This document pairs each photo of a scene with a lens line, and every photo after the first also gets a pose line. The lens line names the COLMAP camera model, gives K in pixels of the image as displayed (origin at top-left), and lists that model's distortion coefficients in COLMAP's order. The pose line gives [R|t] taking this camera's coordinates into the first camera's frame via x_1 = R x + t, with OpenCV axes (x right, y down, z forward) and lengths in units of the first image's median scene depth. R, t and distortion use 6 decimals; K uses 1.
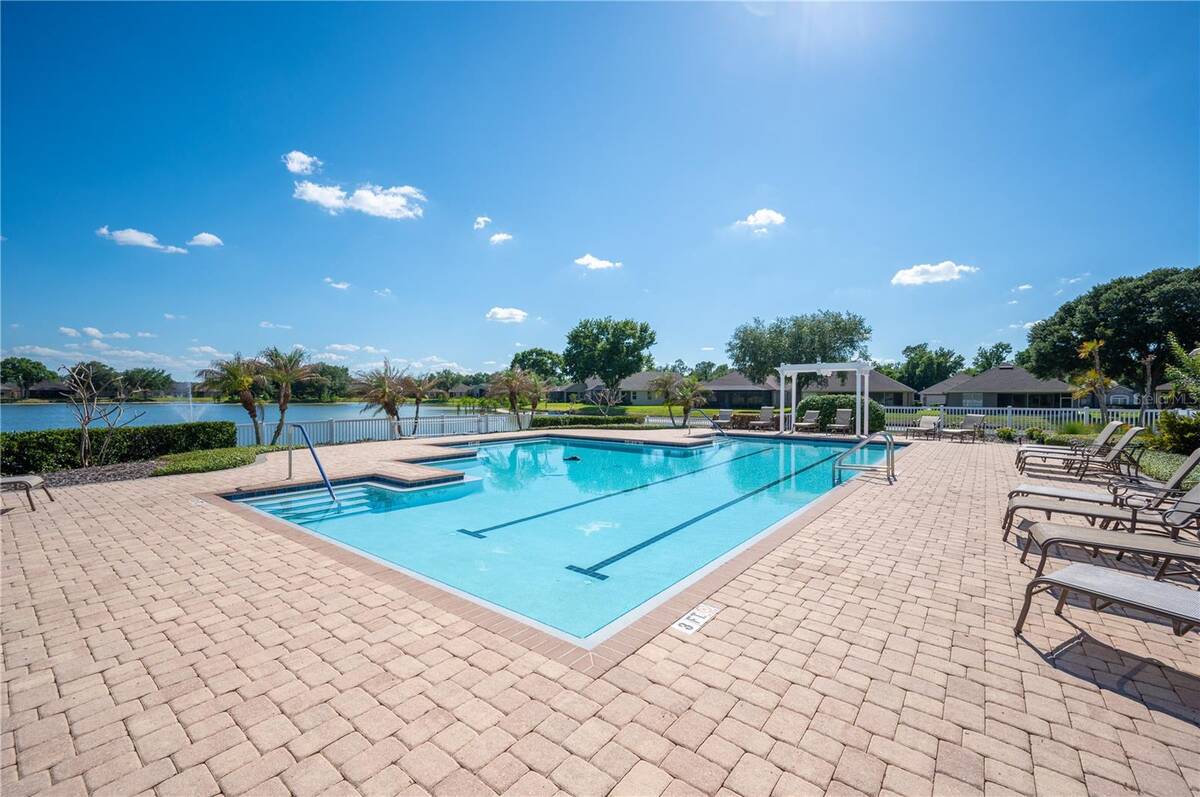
lens RADIAL K [[488.4, 0, 610.9], [0, 488.4, 427.5], [0, 0, 1]] dist [-0.001787, -0.000409]
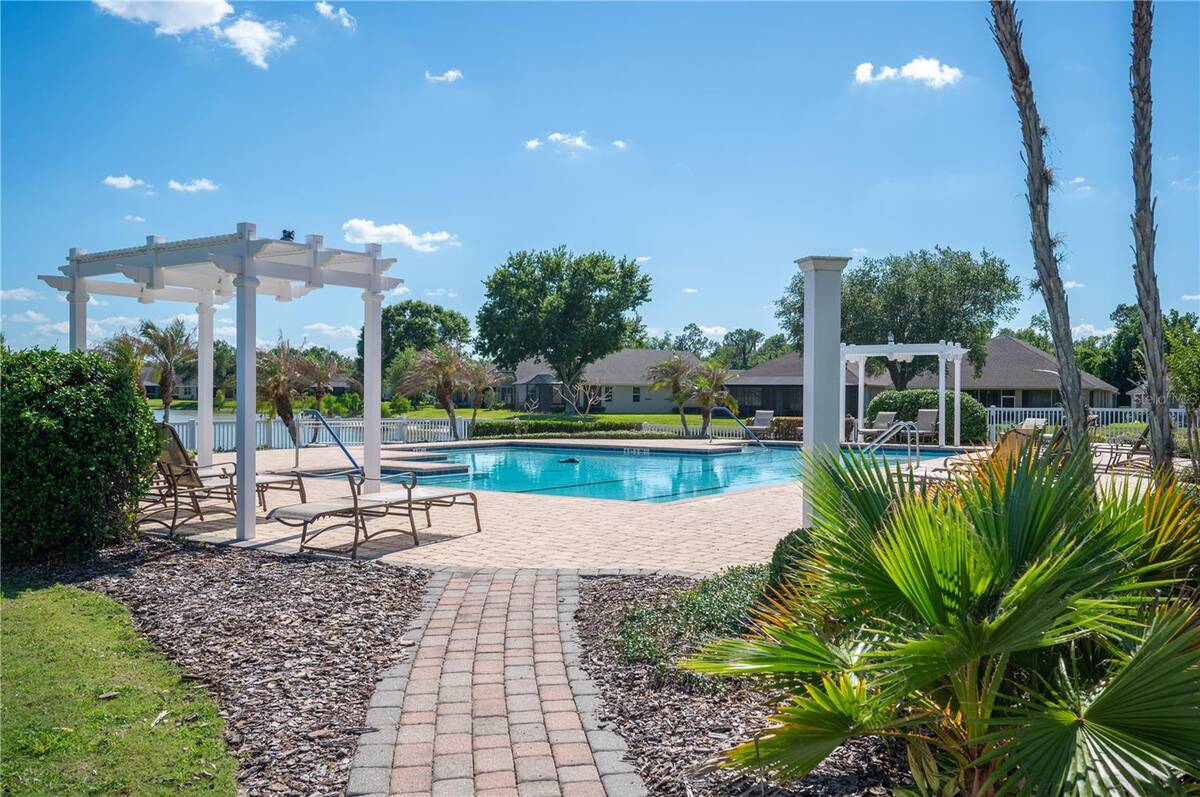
lens RADIAL K [[1039.9, 0, 600.0], [0, 1039.9, 398.5], [0, 0, 1]] dist [0.001472, 0.000538]
pose [[0.998638, 0.006194, 0.051798, -0.022113], [-0.002869, 0.997944, -0.064023, 0.013076], [-0.052088, 0.063788, 0.996603, -0.140639]]
